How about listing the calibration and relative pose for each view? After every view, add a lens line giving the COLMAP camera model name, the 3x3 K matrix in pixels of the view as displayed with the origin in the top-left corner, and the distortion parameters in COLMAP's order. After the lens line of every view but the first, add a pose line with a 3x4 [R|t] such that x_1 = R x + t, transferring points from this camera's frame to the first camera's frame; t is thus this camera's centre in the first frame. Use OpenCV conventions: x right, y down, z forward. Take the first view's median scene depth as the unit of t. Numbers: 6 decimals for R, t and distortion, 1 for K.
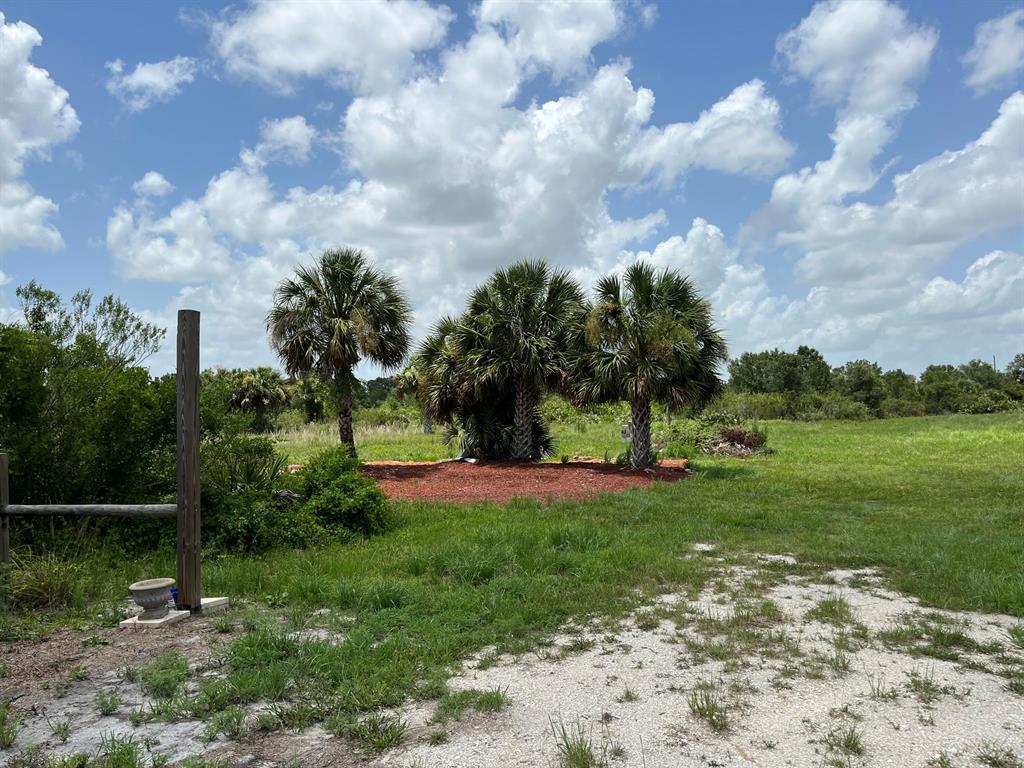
lens RADIAL K [[787.8, 0, 512.0], [0, 787.8, 384.0], [0, 0, 1]] dist [0.091598, -0.108658]
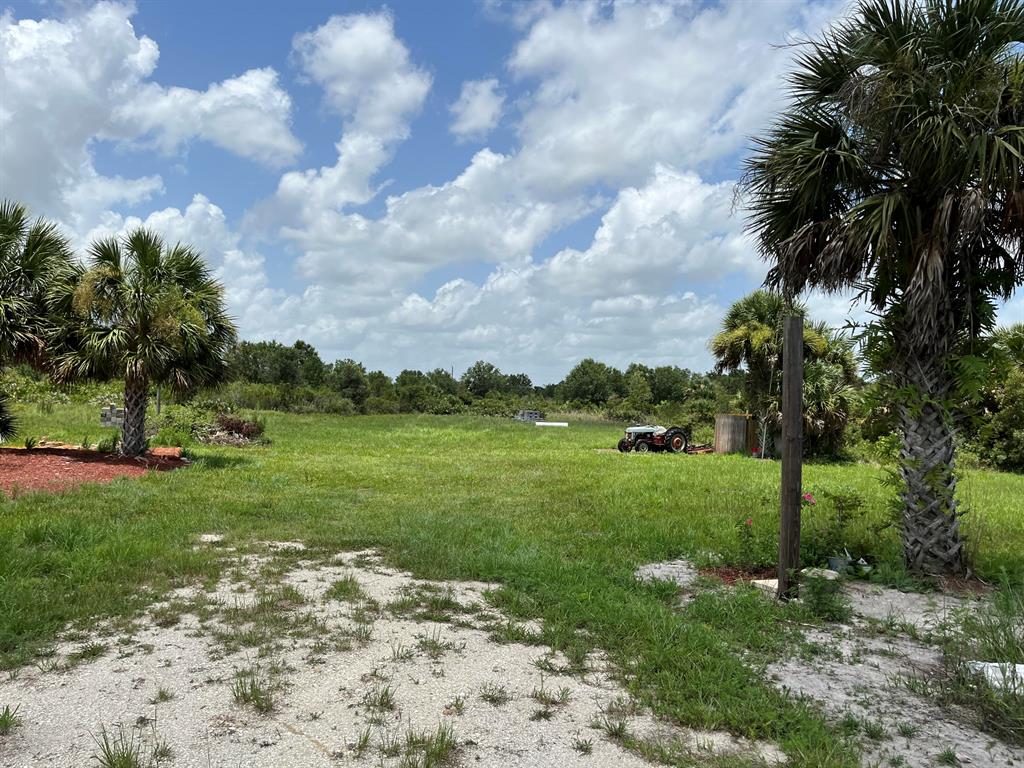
lens RADIAL K [[787.8, 0, 512.0], [0, 787.8, 384.0], [0, 0, 1]] dist [0.091598, -0.108658]
pose [[0.810444, 0.075391, 0.580944, -0.014125], [-0.082531, 0.996488, -0.014183, 0.000414], [-0.579973, -0.036451, 0.813820, -0.000037]]
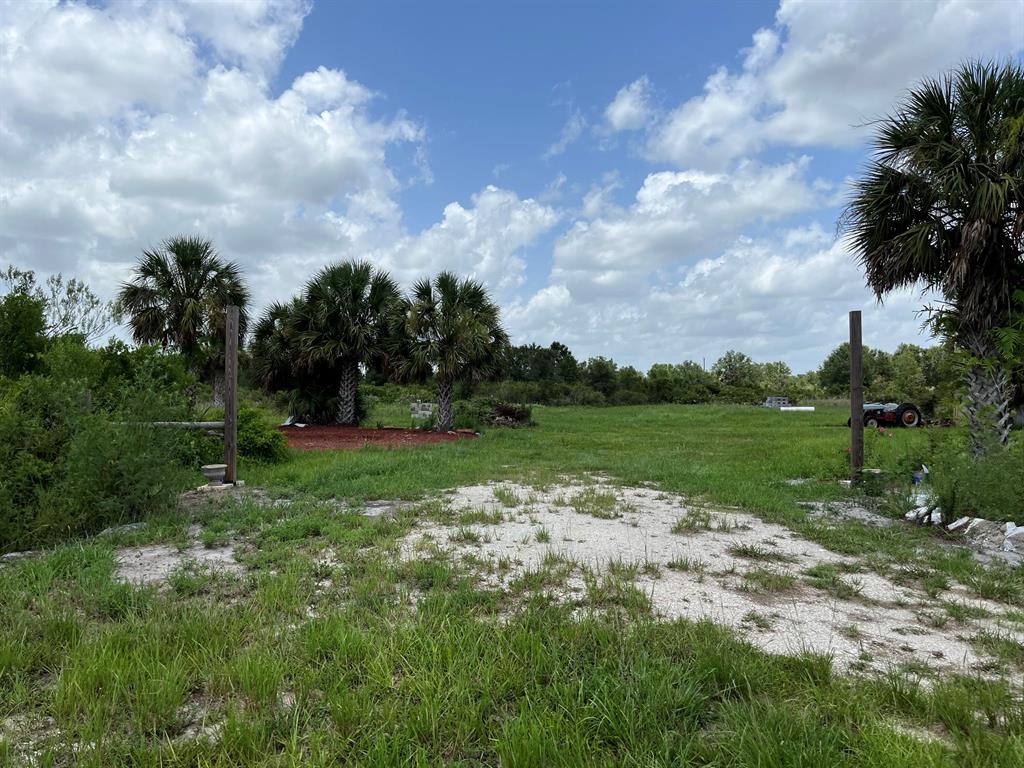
lens RADIAL K [[787.2, 0, 510.5], [0, 787.2, 397.2], [0, 0, 1]] dist [0.077893, -0.095512]
pose [[0.954942, 0.028578, 0.295413, -0.076013], [-0.038578, 0.998861, 0.028077, 0.006534], [-0.294274, -0.038208, 0.954957, -0.172483]]
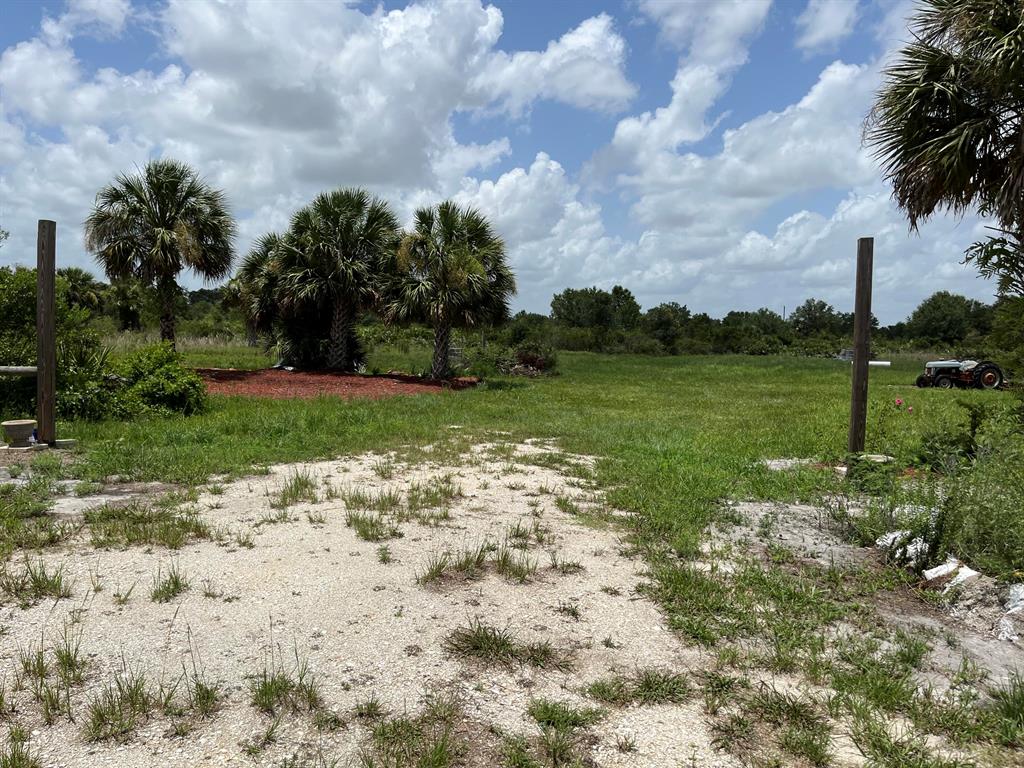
lens RADIAL K [[787.2, 0, 510.5], [0, 787.2, 397.2], [0, 0, 1]] dist [0.077893, -0.095512]
pose [[0.977953, 0.038052, 0.205331, 0.018099], [-0.060134, 0.992924, 0.102399, 0.003723], [-0.199981, -0.112489, 0.973321, -0.106493]]
